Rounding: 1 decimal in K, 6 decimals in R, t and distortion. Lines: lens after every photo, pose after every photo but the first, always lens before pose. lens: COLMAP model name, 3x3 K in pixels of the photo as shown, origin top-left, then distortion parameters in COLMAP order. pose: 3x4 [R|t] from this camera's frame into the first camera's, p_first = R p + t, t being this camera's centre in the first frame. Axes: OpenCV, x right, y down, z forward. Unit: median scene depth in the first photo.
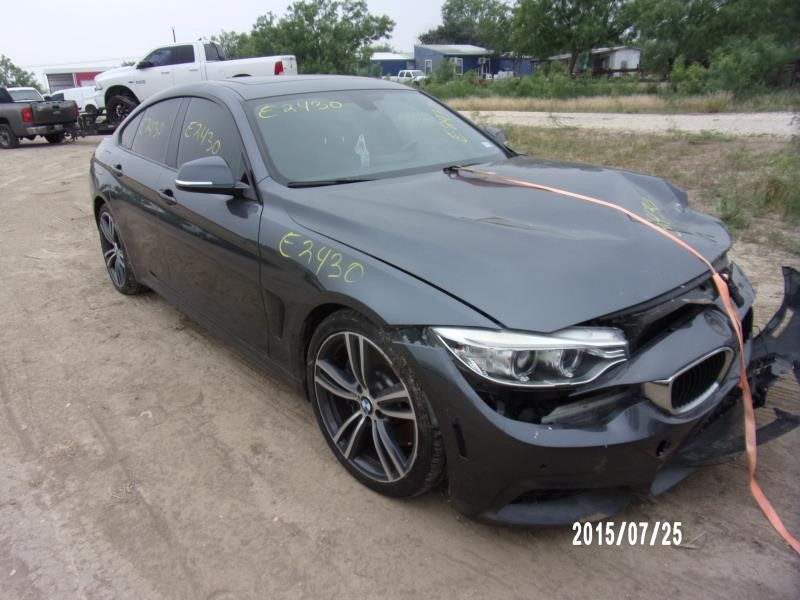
lens RADIAL K [[576.4, 0, 369.4], [0, 576.4, 299.1], [0, 0, 1]] dist [-0.019558, 0.001455]
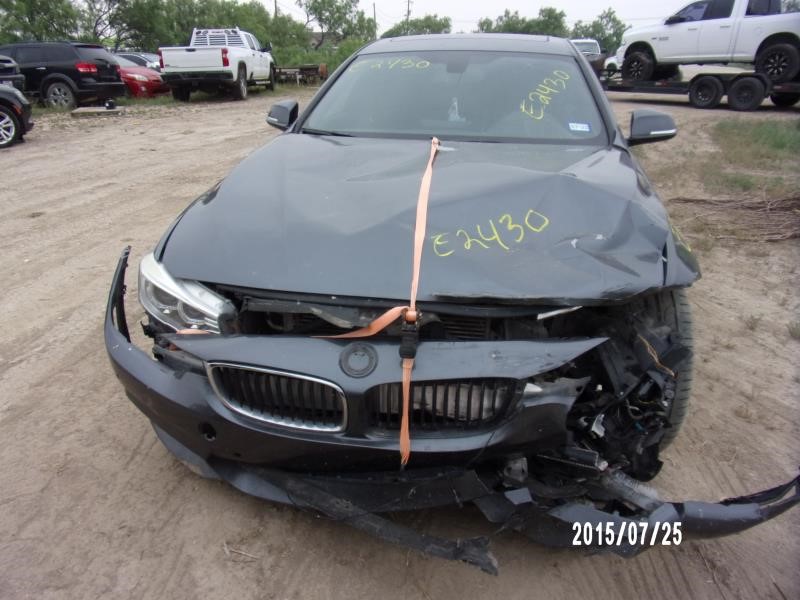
lens RADIAL K [[566.6, 0, 377.4], [0, 566.6, 318.4], [0, 0, 1]] dist [0.063031, -0.105559]
pose [[0.627642, 0.363474, -0.688442, 1.262374], [-0.296373, 0.929286, 0.220433, -0.211130], [0.719881, 0.065683, 0.690983, 0.514226]]
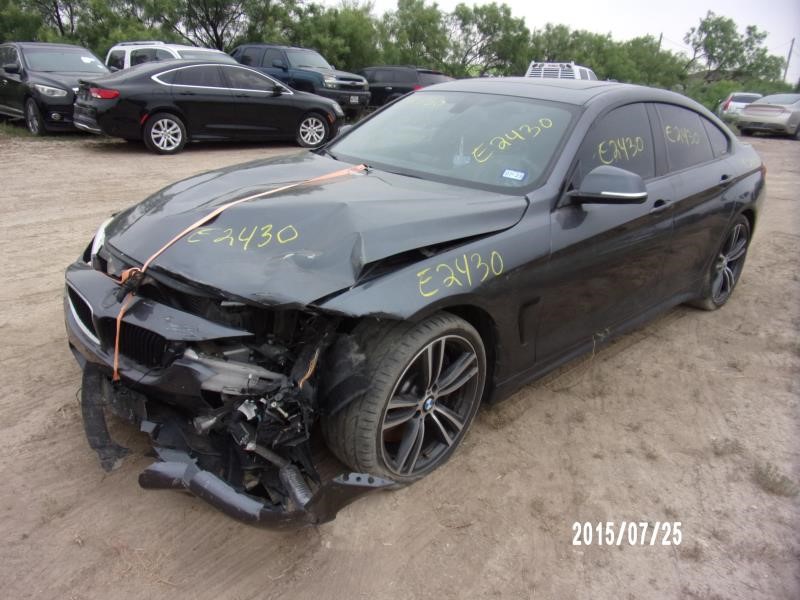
lens RADIAL K [[576.4, 0, 369.4], [0, 576.4, 299.1], [0, 0, 1]] dist [-0.019558, 0.001455]
pose [[0.072816, 0.403581, -0.912042, 1.842925], [-0.393083, 0.852061, 0.345656, -0.599418], [0.916615, 0.333339, 0.220684, 1.337735]]
